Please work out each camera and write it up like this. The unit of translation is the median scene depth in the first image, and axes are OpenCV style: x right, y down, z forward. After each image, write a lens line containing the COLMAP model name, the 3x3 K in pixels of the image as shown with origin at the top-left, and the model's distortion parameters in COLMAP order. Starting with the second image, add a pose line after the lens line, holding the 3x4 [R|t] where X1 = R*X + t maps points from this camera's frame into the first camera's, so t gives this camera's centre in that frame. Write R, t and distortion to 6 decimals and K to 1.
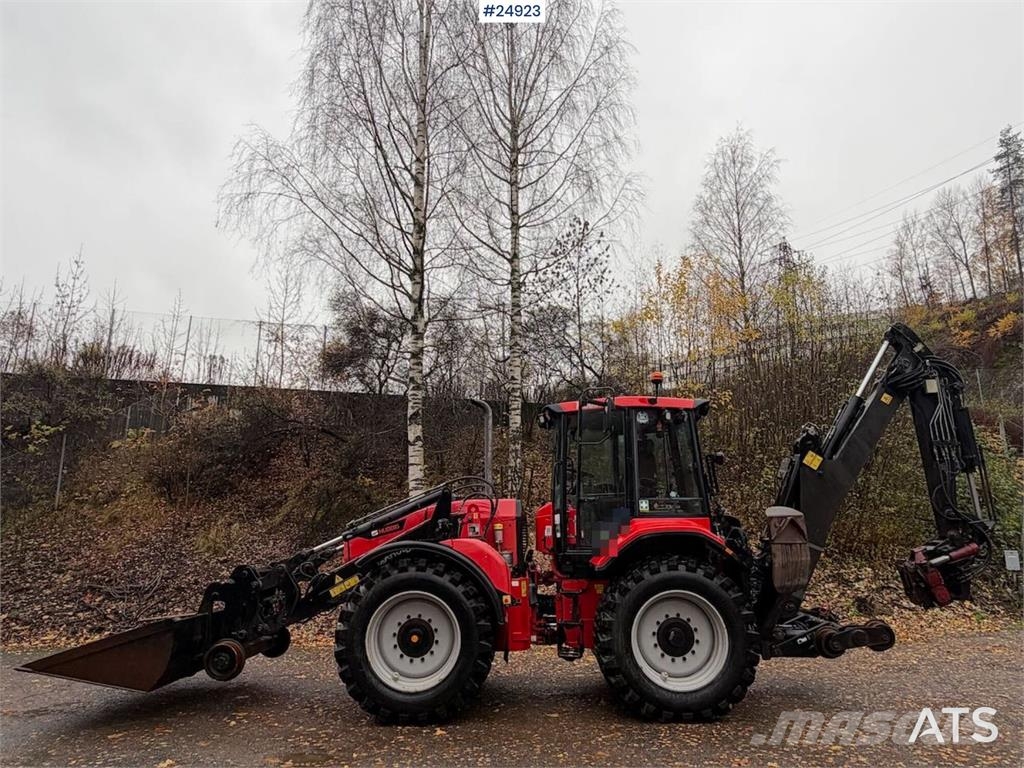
lens RADIAL K [[639.9, 0, 512.0], [0, 639.9, 384.0], [0, 0, 1]] dist [-0.002807, 0.002766]
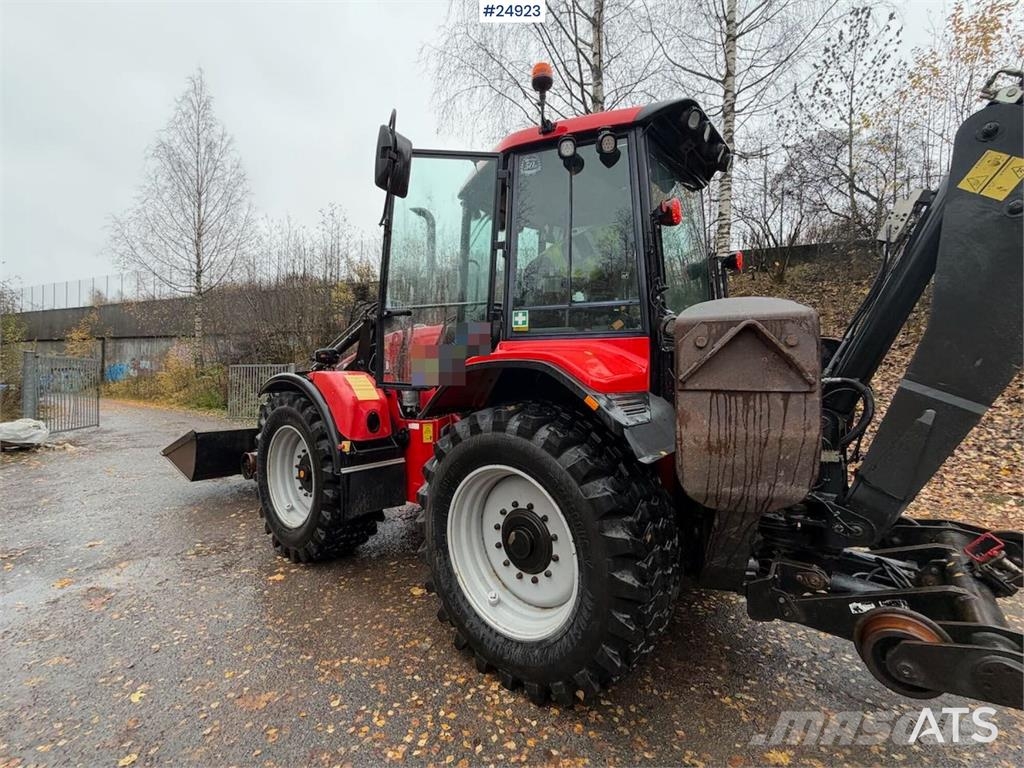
lens RADIAL K [[439.7, 0, 512.0], [0, 439.7, 384.0], [0, 0, 1]] dist [-0.003481, -0.000573]
pose [[0.787440, 0.027954, -0.615757, 0.398612], [0.128565, 0.969551, 0.208426, 0.143383], [0.602834, -0.243288, 0.759870, 0.596299]]
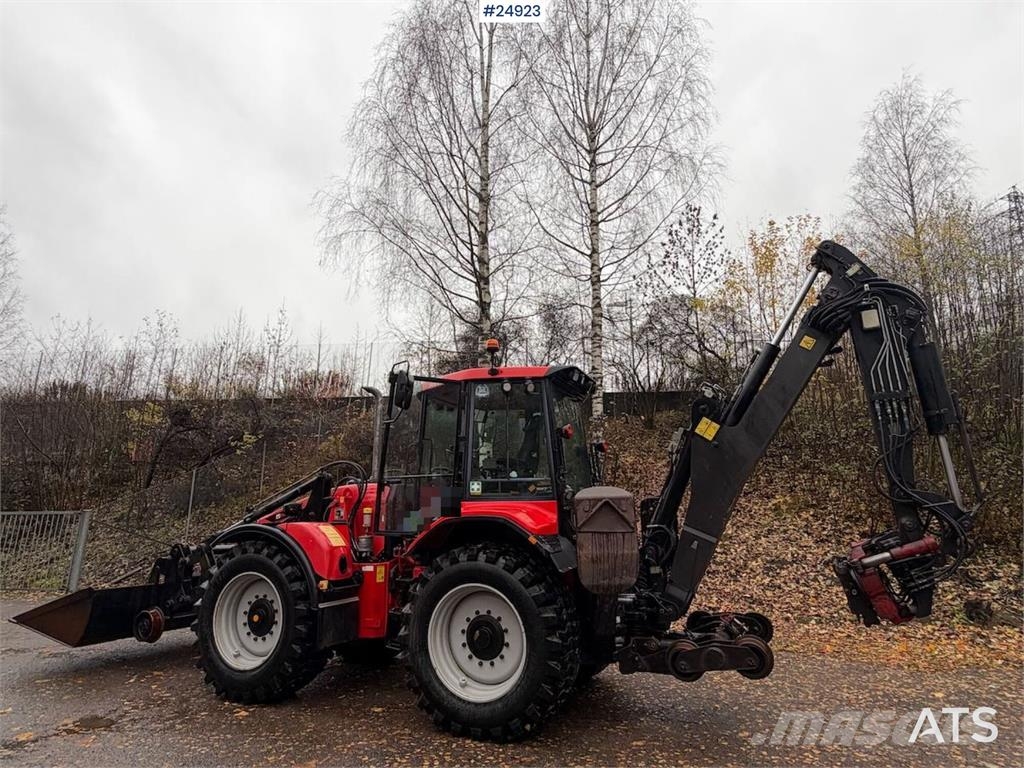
lens RADIAL K [[561.1, 0, 512.0], [0, 561.1, 384.0], [0, 0, 1]] dist [-0.002092, 0.000420]
pose [[0.929036, -0.079840, -0.361272, 0.487849], [0.078361, 0.996748, -0.018767, 0.055858], [0.361596, -0.010874, 0.932272, 0.248813]]
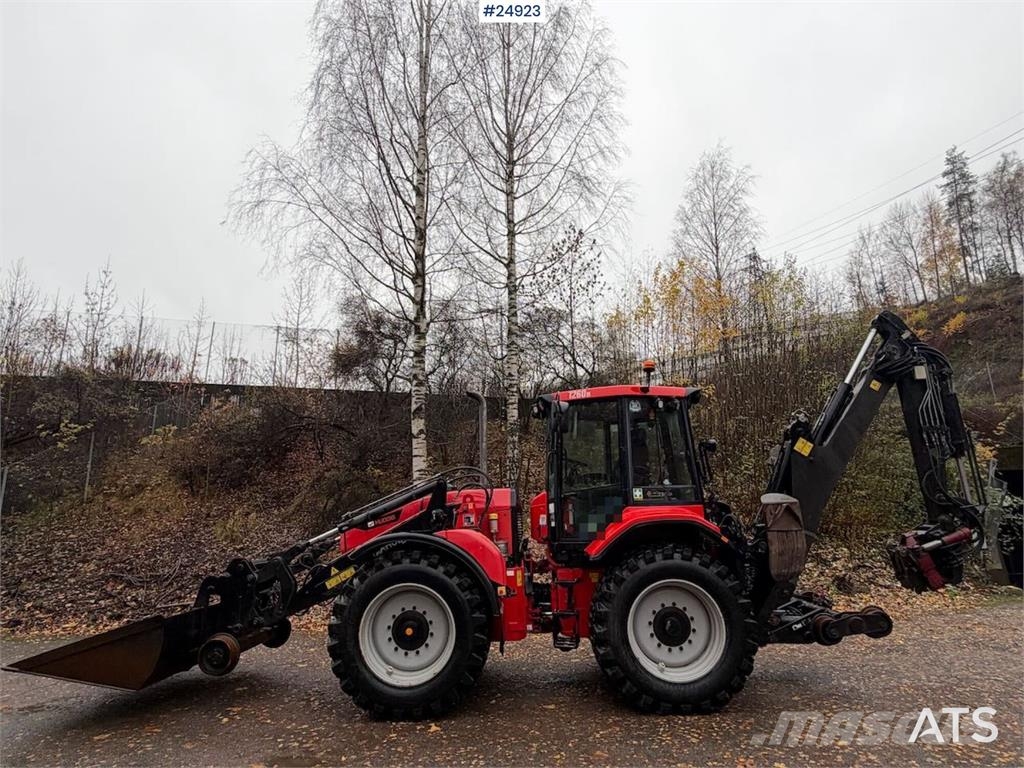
lens RADIAL K [[572.1, 0, 514.5], [0, 572.1, 384.4], [0, 0, 1]] dist [0.001550, -0.001004]
pose [[0.999923, -0.011452, 0.004690, 0.009432], [0.011442, 0.999932, 0.002120, 0.012725], [-0.004714, -0.002066, 0.999987, 0.093401]]
